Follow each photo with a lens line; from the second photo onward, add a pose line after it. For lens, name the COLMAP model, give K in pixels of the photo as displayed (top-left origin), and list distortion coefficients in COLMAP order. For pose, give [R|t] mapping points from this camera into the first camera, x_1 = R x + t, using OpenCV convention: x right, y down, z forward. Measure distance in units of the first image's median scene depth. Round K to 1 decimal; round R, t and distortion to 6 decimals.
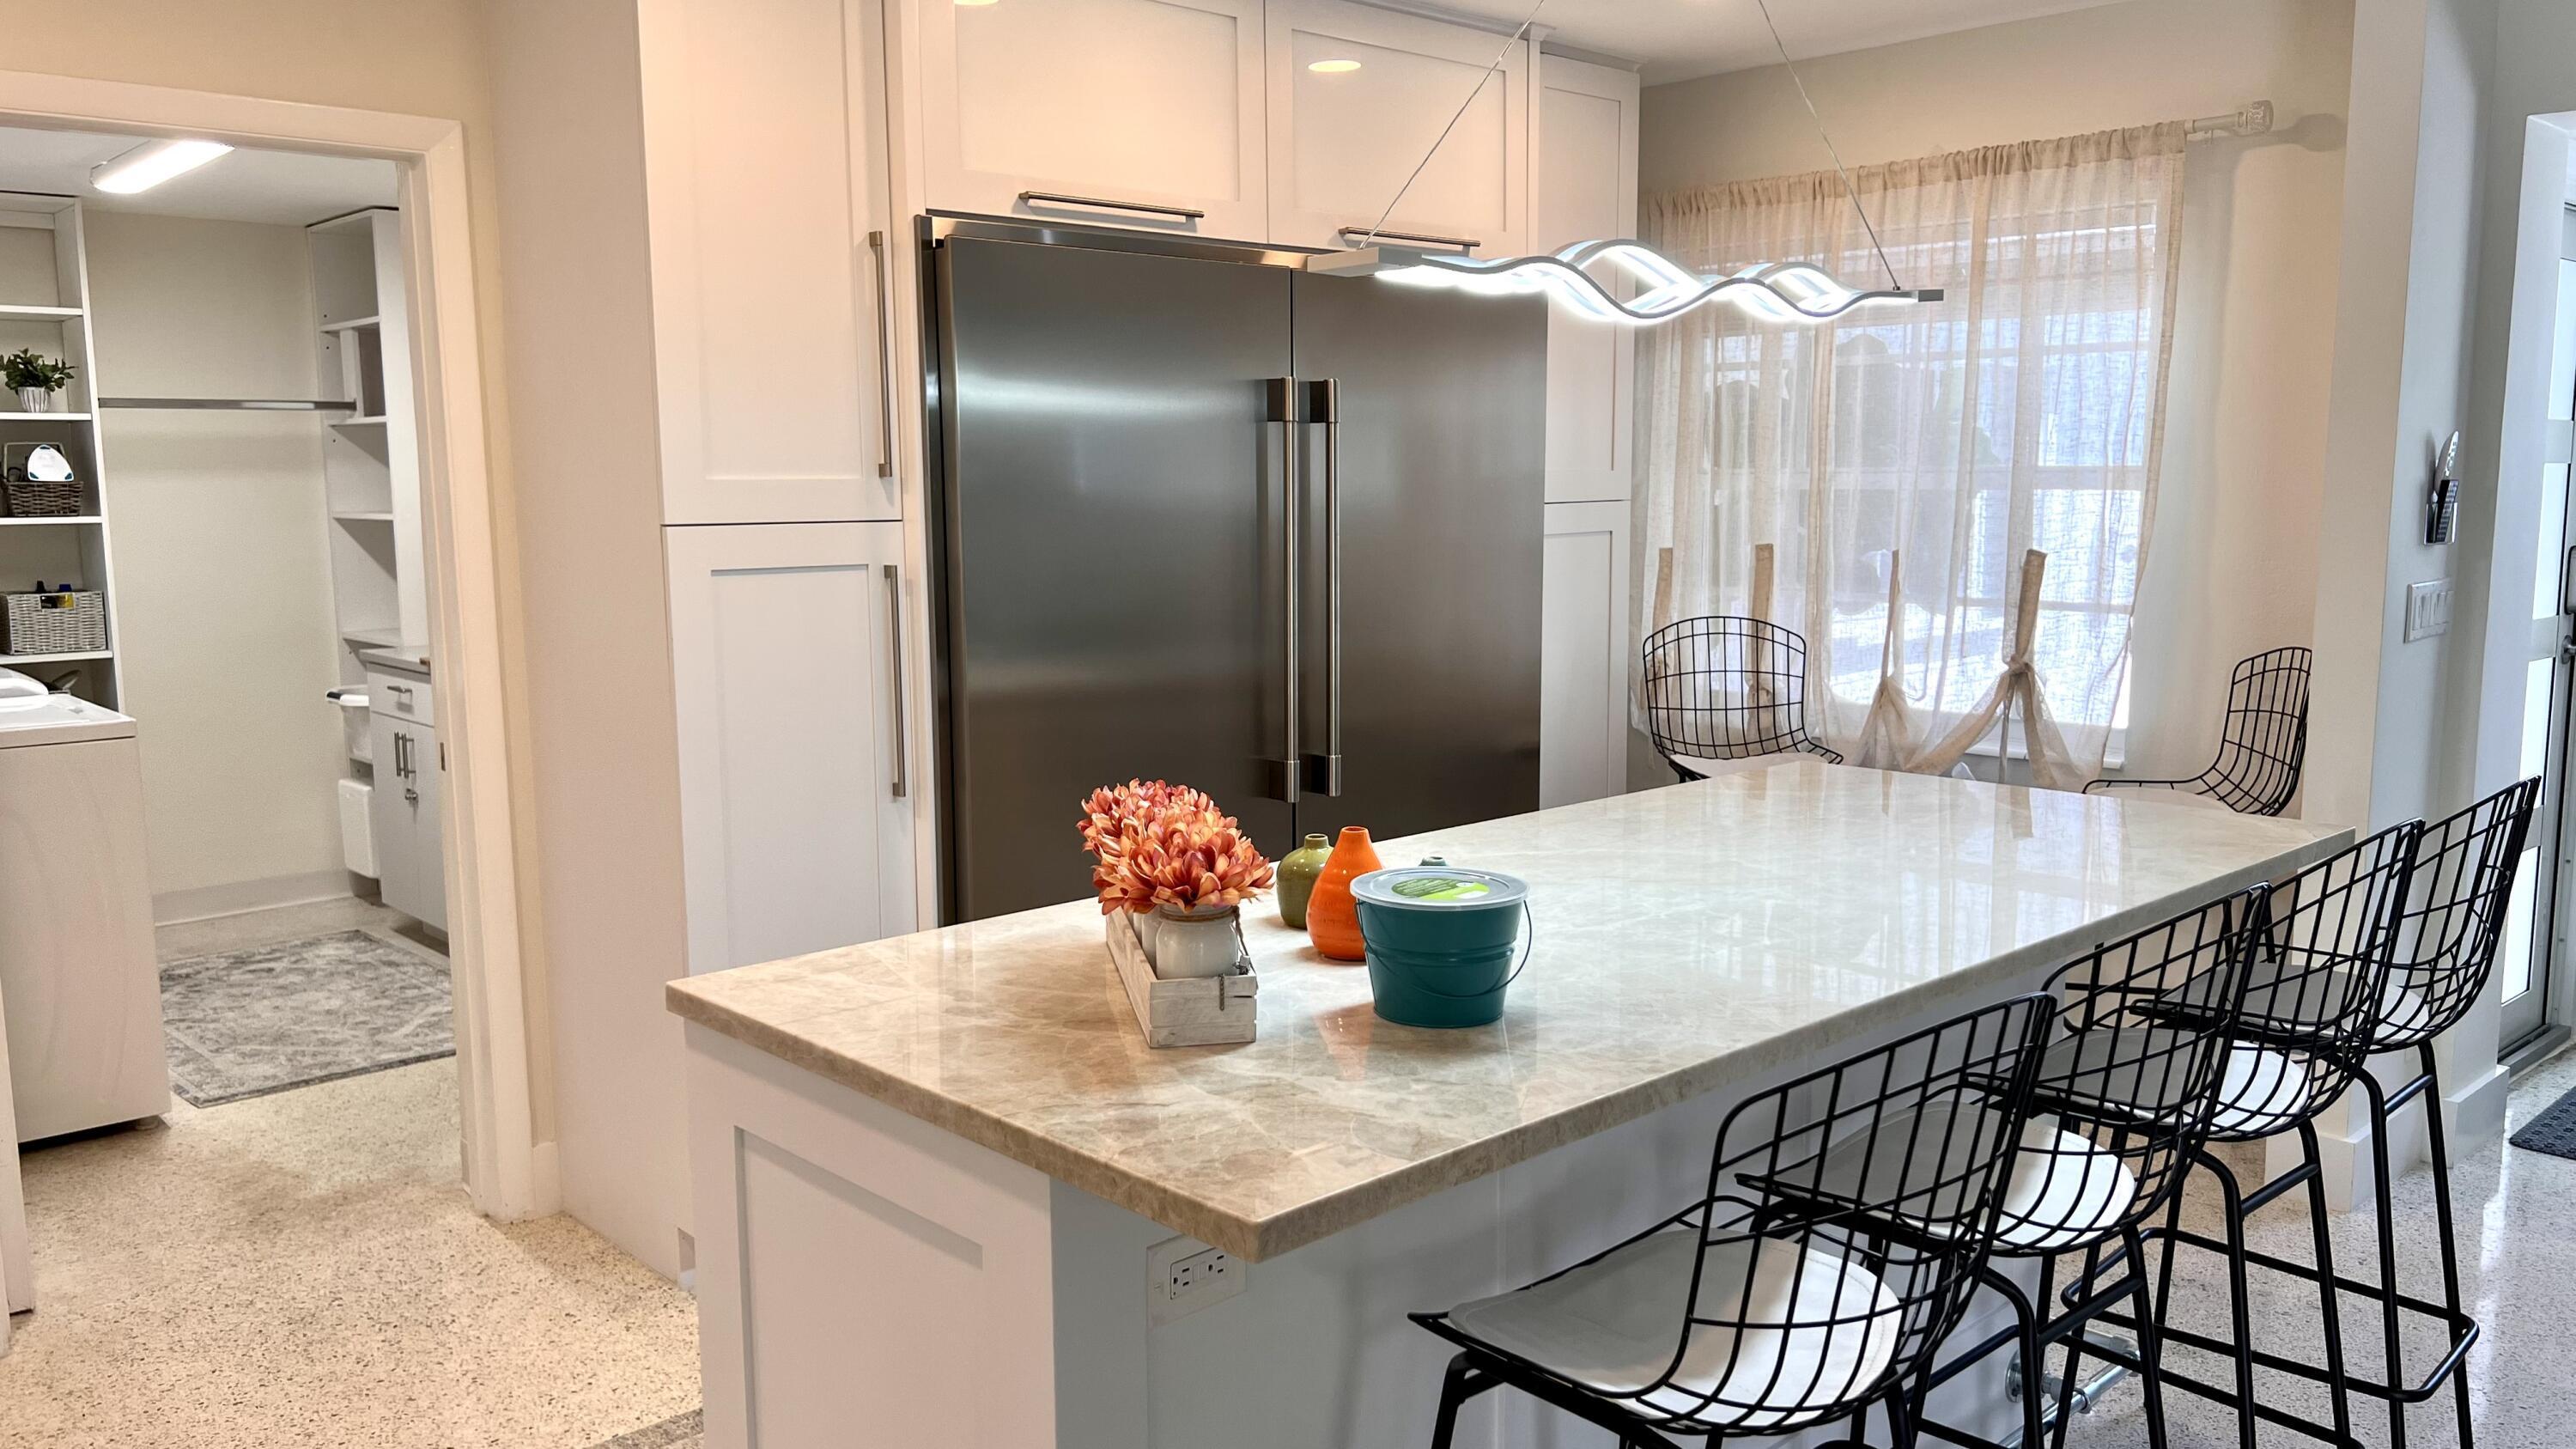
lens RADIAL K [[1970.3, 0, 1295.6], [0, 1970.3, 744.6], [0, 0, 1]] dist [0.112743, -0.137974]
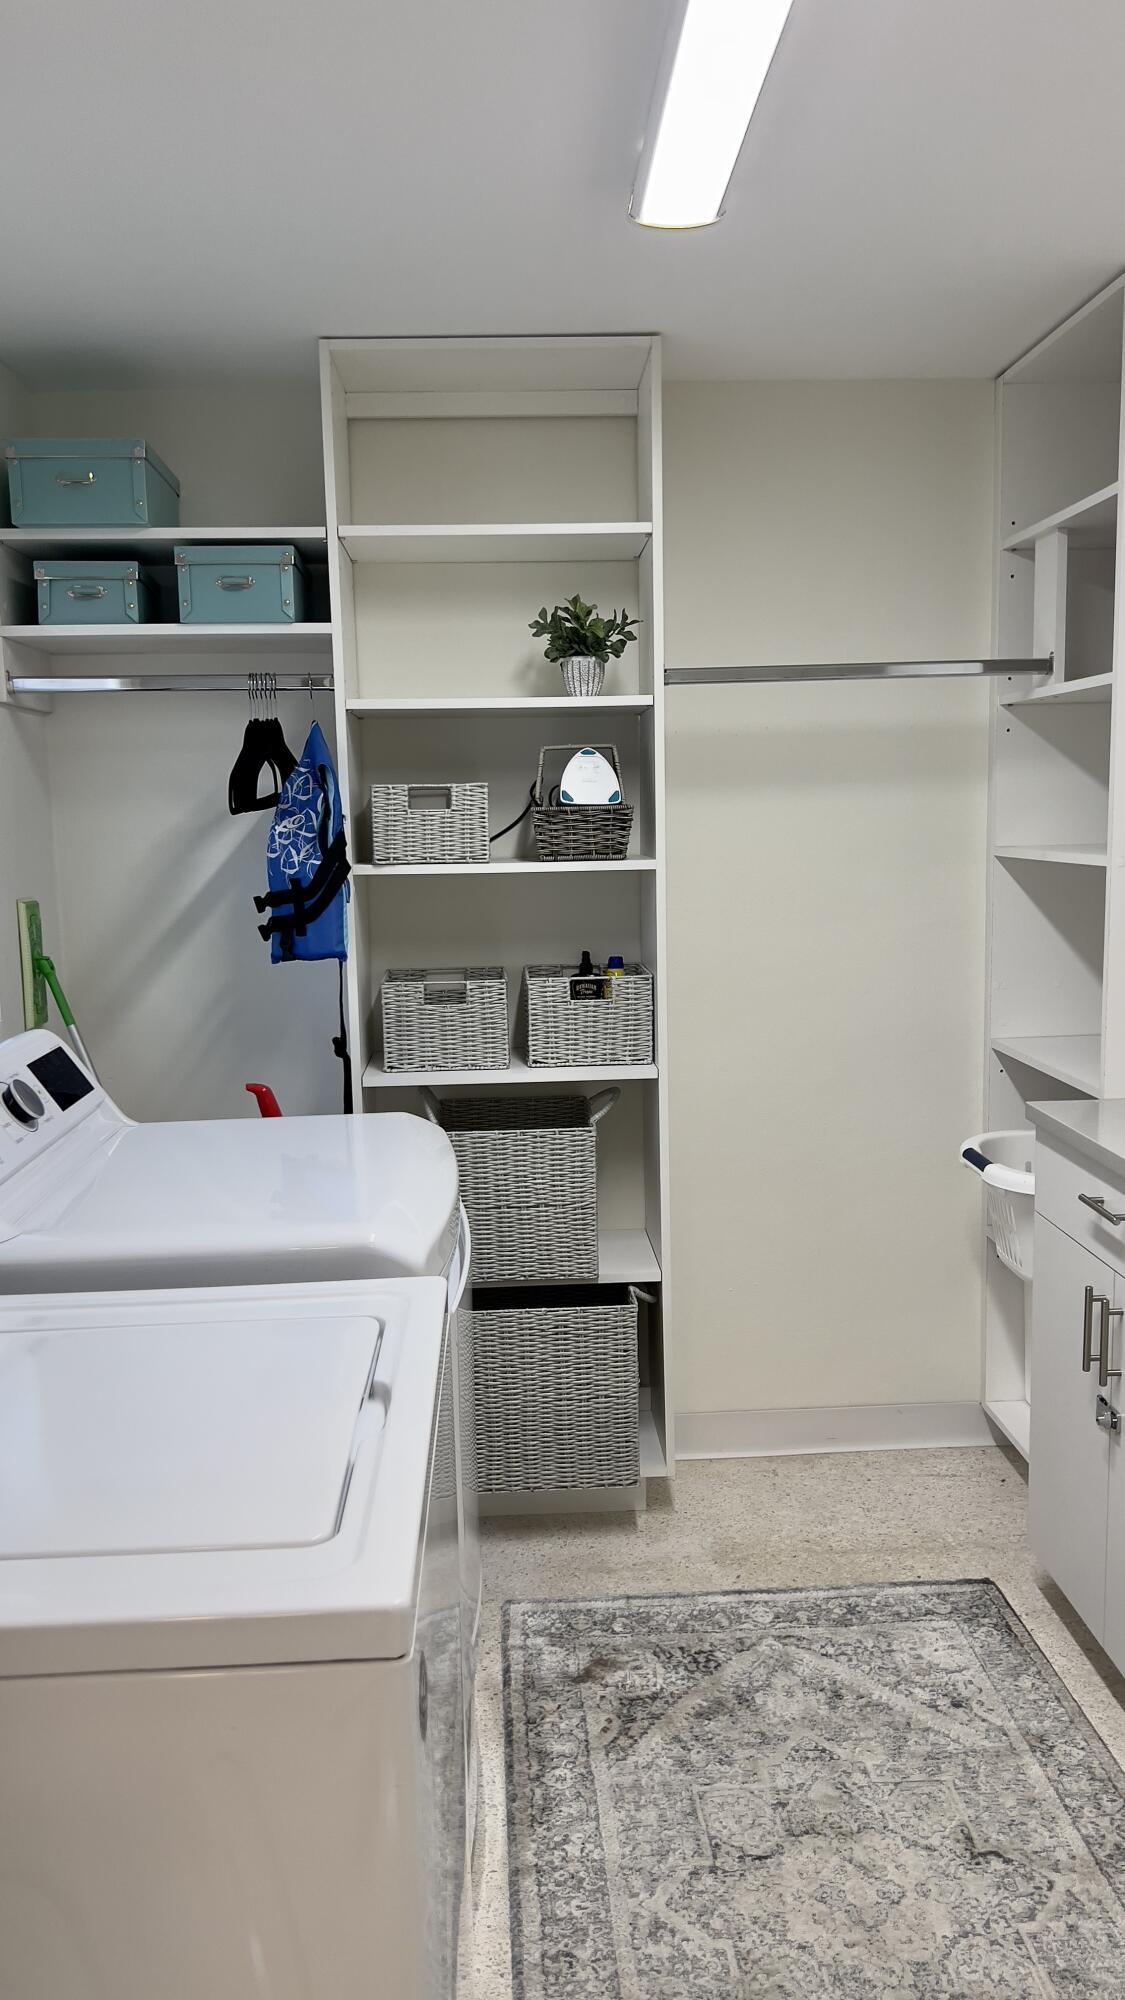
lens RADIAL K [[1530.9, 0, 487.7], [0, 1530.9, 996.9], [0, 0, 1]] dist [0.048144, -0.002489]
pose [[0.744454, 0.083476, -0.662435, -0.309182], [-0.071394, 0.996418, 0.045329, -0.087629], [0.663846, 0.013549, 0.747746, 0.603650]]
